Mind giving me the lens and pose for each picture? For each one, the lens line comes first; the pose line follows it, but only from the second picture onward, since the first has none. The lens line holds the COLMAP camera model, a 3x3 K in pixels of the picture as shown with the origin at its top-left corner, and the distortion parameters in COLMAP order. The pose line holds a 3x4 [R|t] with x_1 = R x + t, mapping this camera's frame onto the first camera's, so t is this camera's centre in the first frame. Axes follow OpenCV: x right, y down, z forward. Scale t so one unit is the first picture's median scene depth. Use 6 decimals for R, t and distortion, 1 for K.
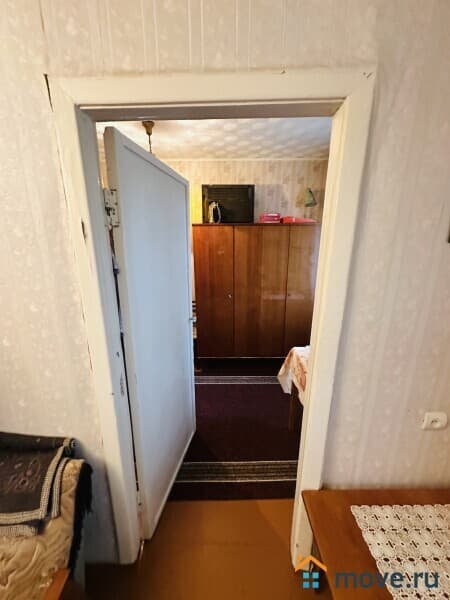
lens RADIAL K [[238.1, 0, 226.7], [0, 238.1, 300.0], [0, 0, 1]] dist [-0.001916, 0.000085]
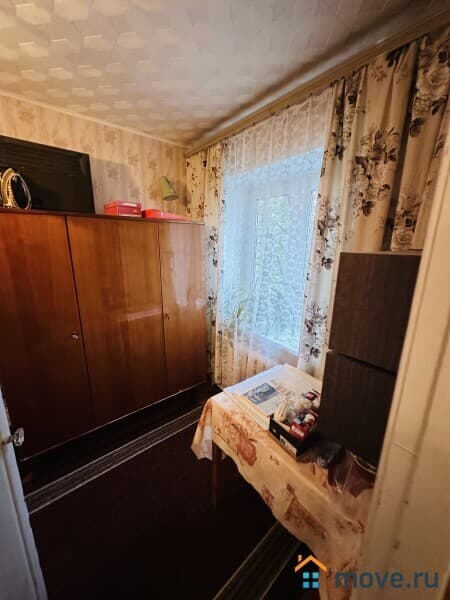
lens RADIAL K [[238.1, 0, 230.4], [0, 238.1, 299.8], [0, 0, 1]] dist [-0.001916, 0.000085]
pose [[0.761955, -0.141675, 0.631944, -0.052472], [0.139945, 0.988744, 0.052930, -0.079763], [-0.632329, 0.048107, 0.773205, 0.286851]]
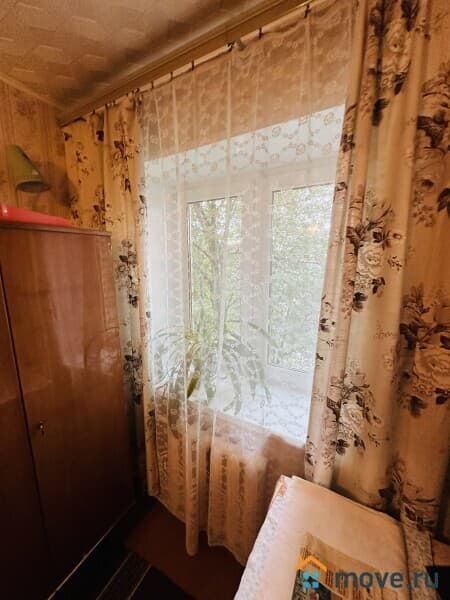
lens RADIAL K [[238.1, 0, 227.3], [0, 238.1, 297.5], [0, 0, 1]] dist [-0.001916, 0.000085]
pose [[0.461235, -0.153235, 0.873946, 0.117409], [0.220192, 0.973930, 0.054557, -0.164445], [-0.859522, 0.167272, 0.482951, 0.563309]]
